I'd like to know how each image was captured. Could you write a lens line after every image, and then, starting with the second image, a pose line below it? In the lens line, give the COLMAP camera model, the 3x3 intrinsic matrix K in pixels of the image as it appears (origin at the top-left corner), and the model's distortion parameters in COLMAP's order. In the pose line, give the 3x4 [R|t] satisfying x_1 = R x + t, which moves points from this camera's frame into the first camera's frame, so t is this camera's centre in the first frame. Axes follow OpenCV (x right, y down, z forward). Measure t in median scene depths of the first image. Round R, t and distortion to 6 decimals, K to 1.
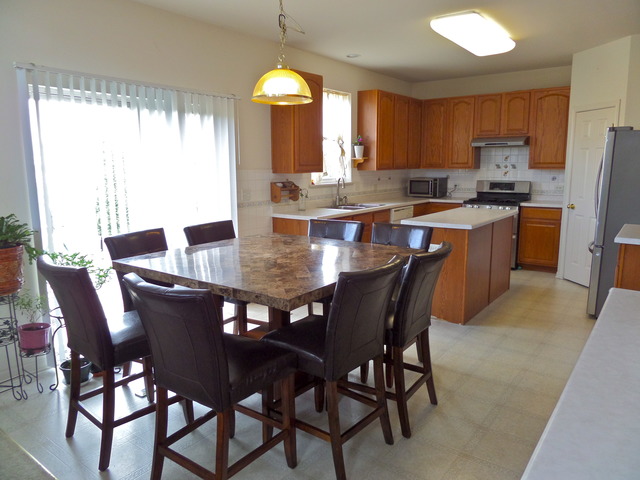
lens RADIAL K [[464.2, 0, 319.2], [0, 464.2, 239.6], [0, 0, 1]] dist [-0.019388, -0.008007]
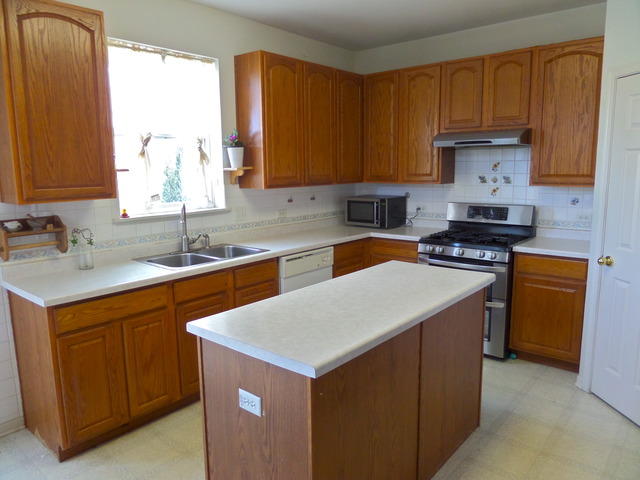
lens RADIAL K [[464.2, 0, 318.8], [0, 464.2, 240.4], [0, 0, 1]] dist [-0.019388, -0.008007]
pose [[0.998548, 0.004101, -0.053712, 0.220595], [-0.004478, 0.999966, -0.006900, -0.078777], [0.053682, 0.007131, 0.998533, 0.408396]]
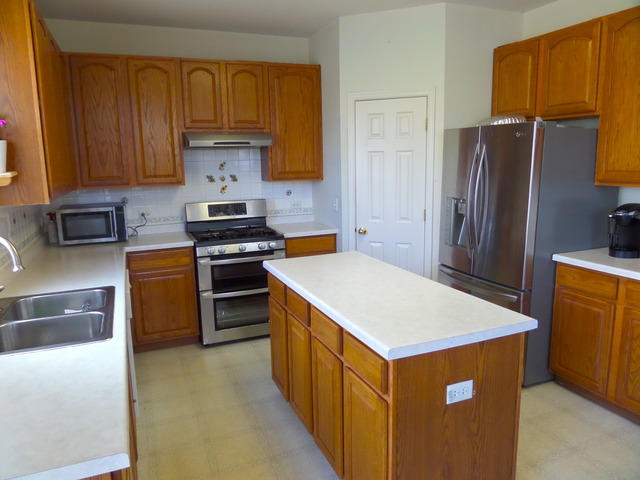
lens RADIAL K [[464.2, 0, 317.6], [0, 464.2, 239.5], [0, 0, 1]] dist [-0.019388, -0.008007]
pose [[0.510282, -0.149910, 0.846841, -0.098275], [0.158813, 0.984181, 0.078526, -0.111529], [-0.845216, 0.094419, 0.526018, 0.593366]]
